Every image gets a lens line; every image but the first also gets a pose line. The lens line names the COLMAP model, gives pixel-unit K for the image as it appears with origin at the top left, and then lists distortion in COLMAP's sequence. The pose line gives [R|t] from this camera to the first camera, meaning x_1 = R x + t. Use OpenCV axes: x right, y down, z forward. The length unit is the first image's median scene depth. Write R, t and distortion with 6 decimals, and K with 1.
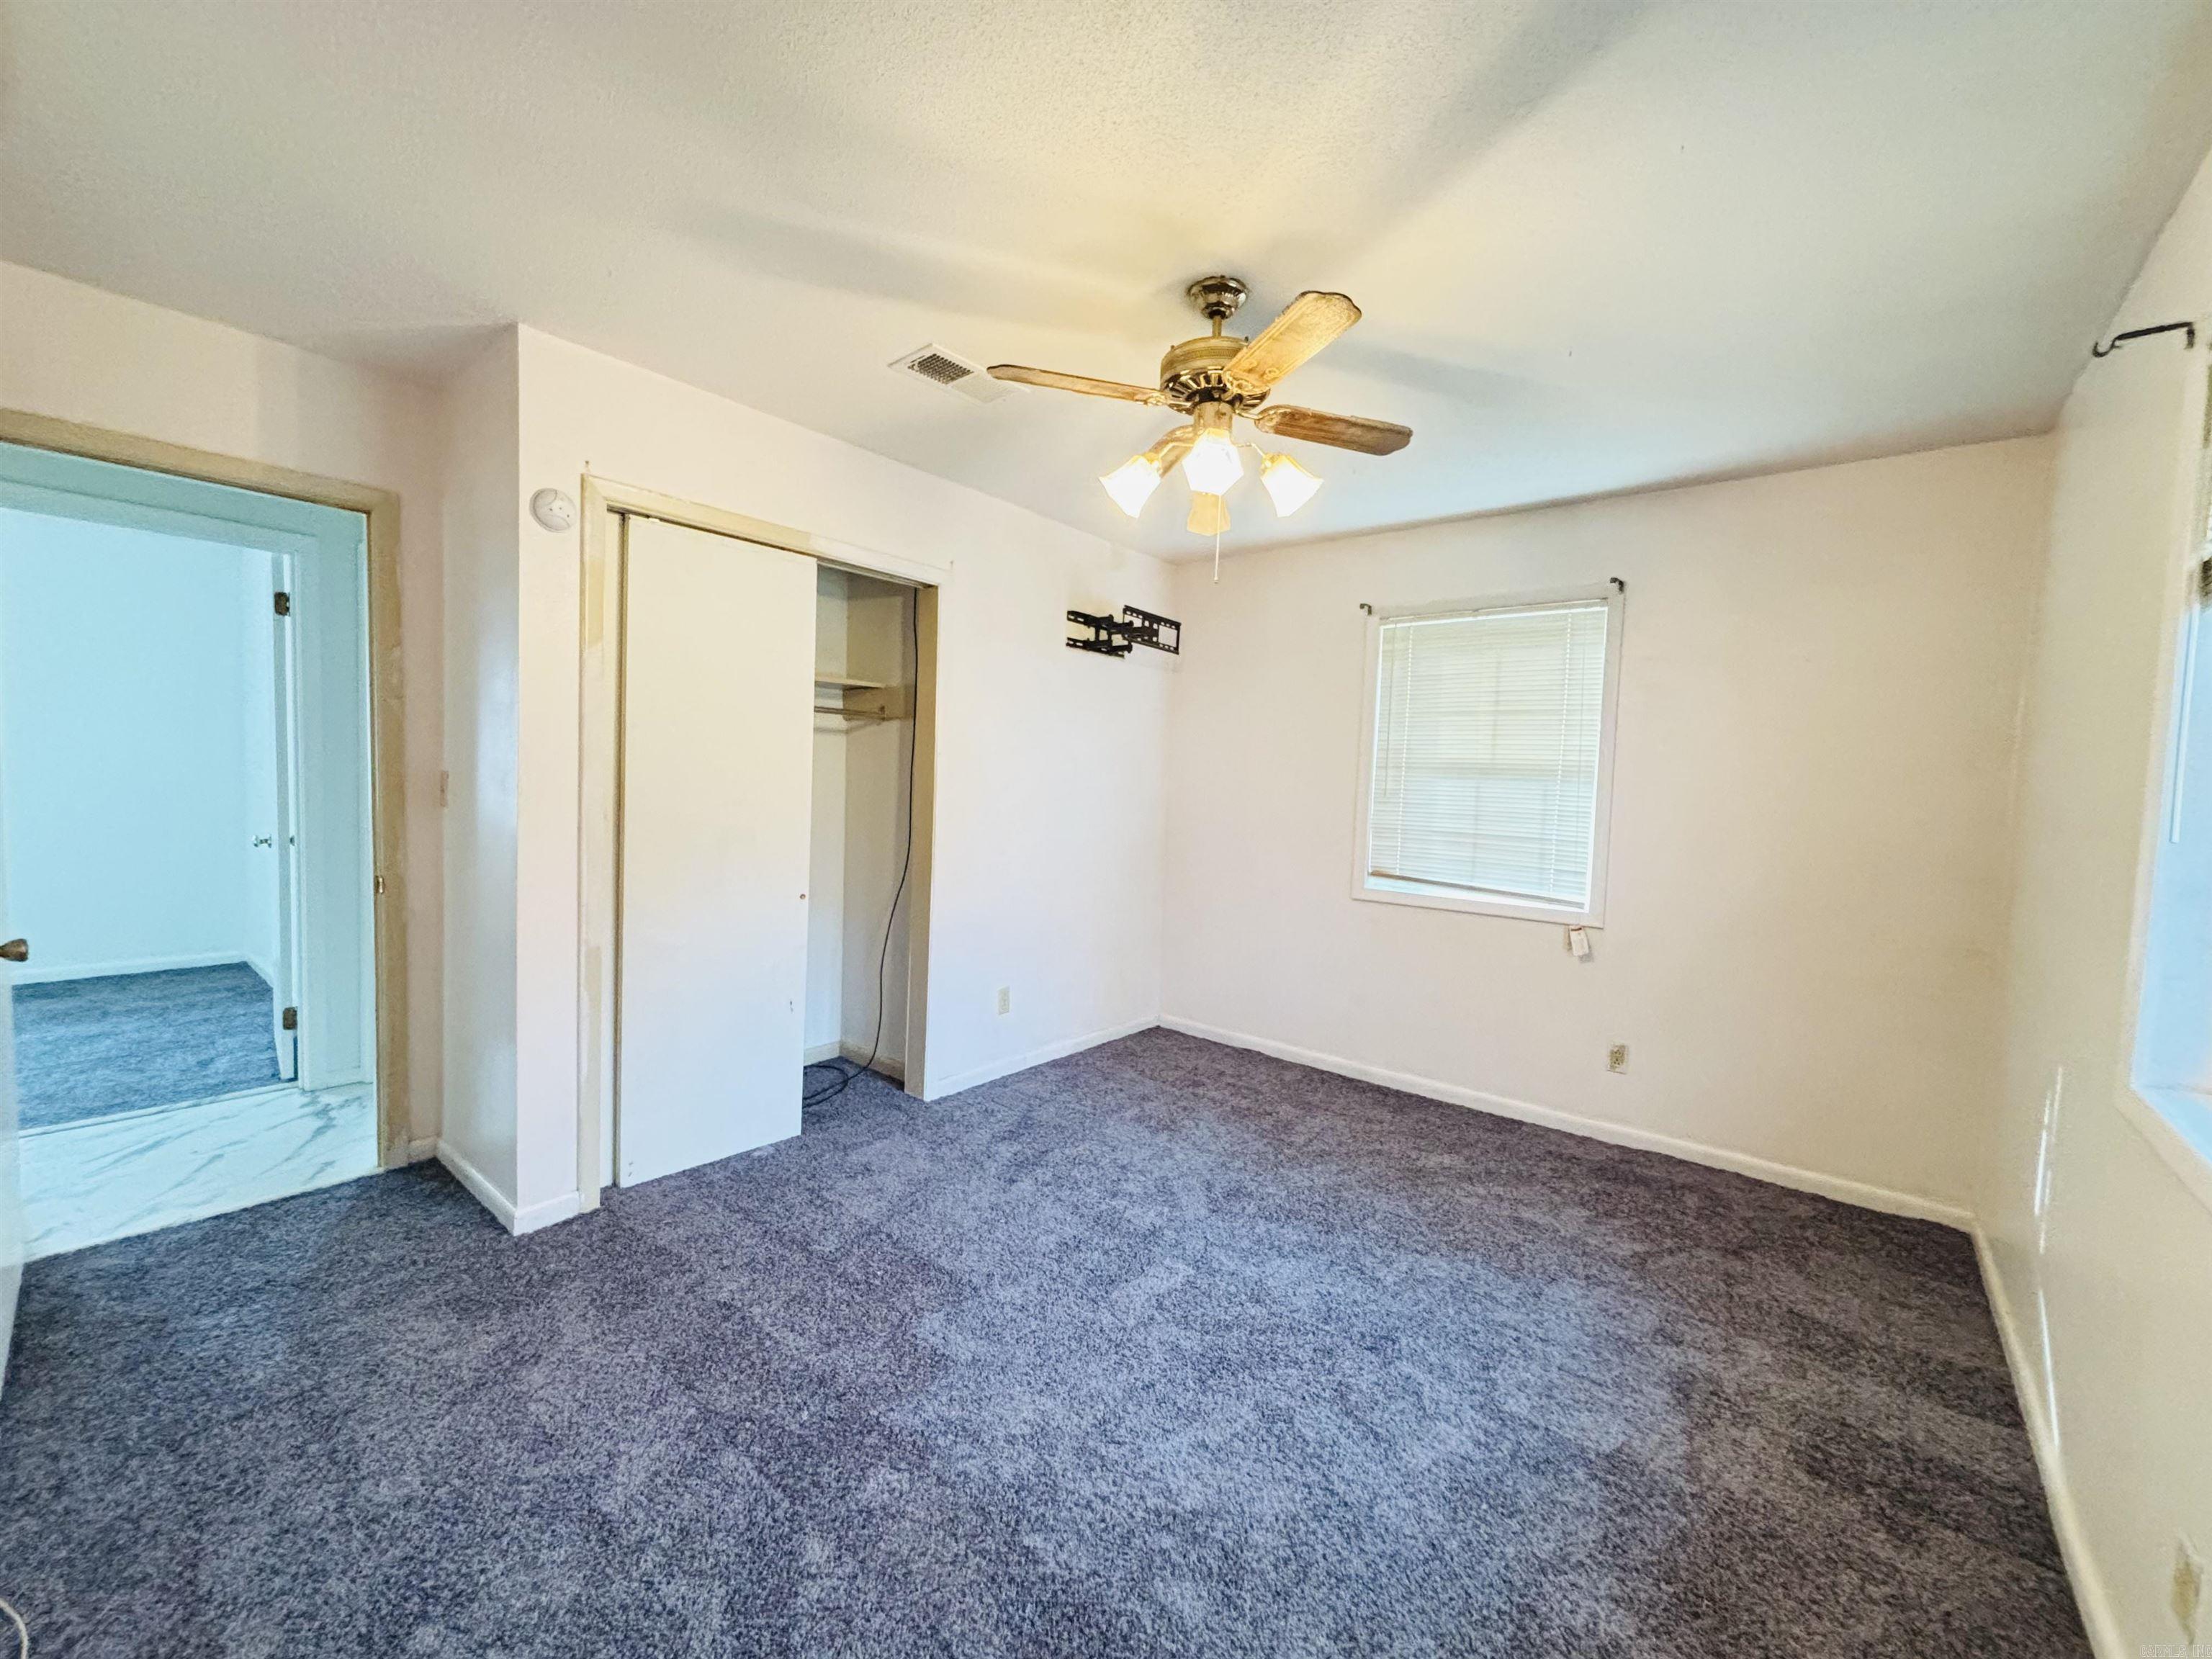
lens RADIAL K [[890.9, 0, 1098.1], [0, 890.9, 825.5], [0, 0, 1]] dist [-0.002234, 0.001265]
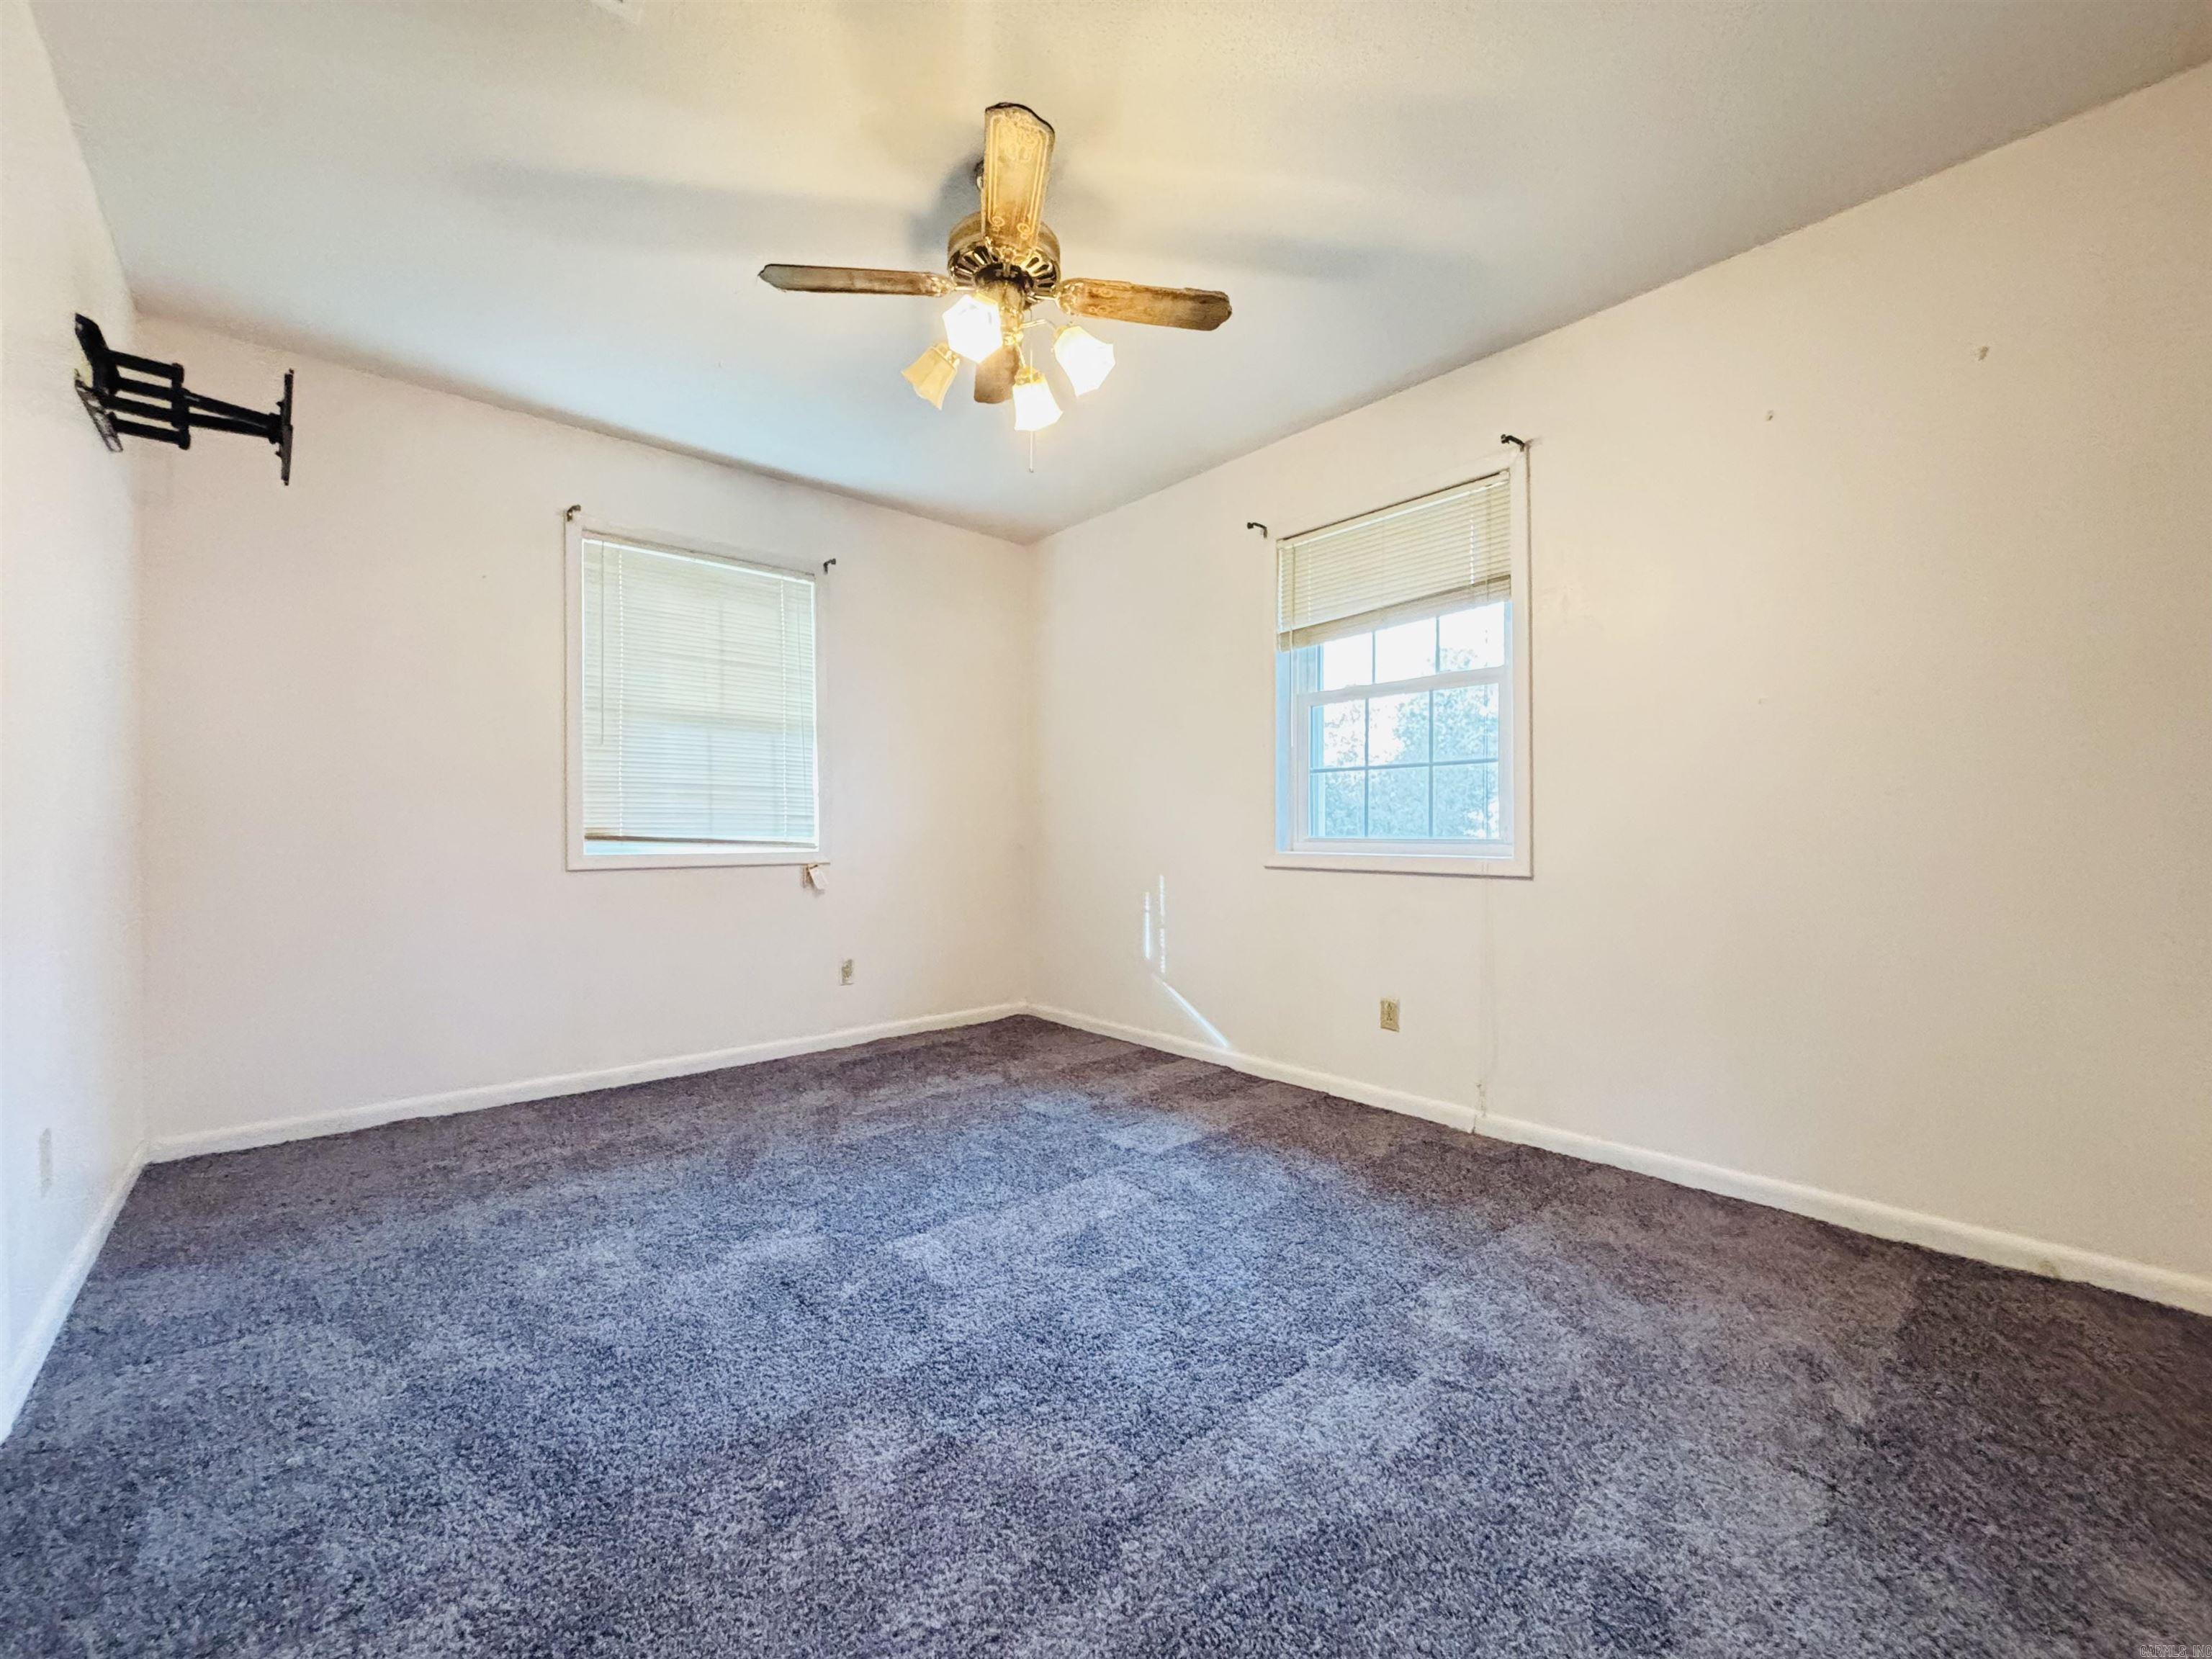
lens RADIAL K [[890.9, 0, 1101.4], [0, 890.9, 833.8], [0, 0, 1]] dist [-0.002234, 0.001265]
pose [[0.147081, -0.034820, 0.988511, -0.504753], [0.060007, 0.997854, 0.026220, 0.067434], [-0.987302, 0.055461, 0.148855, 0.474843]]
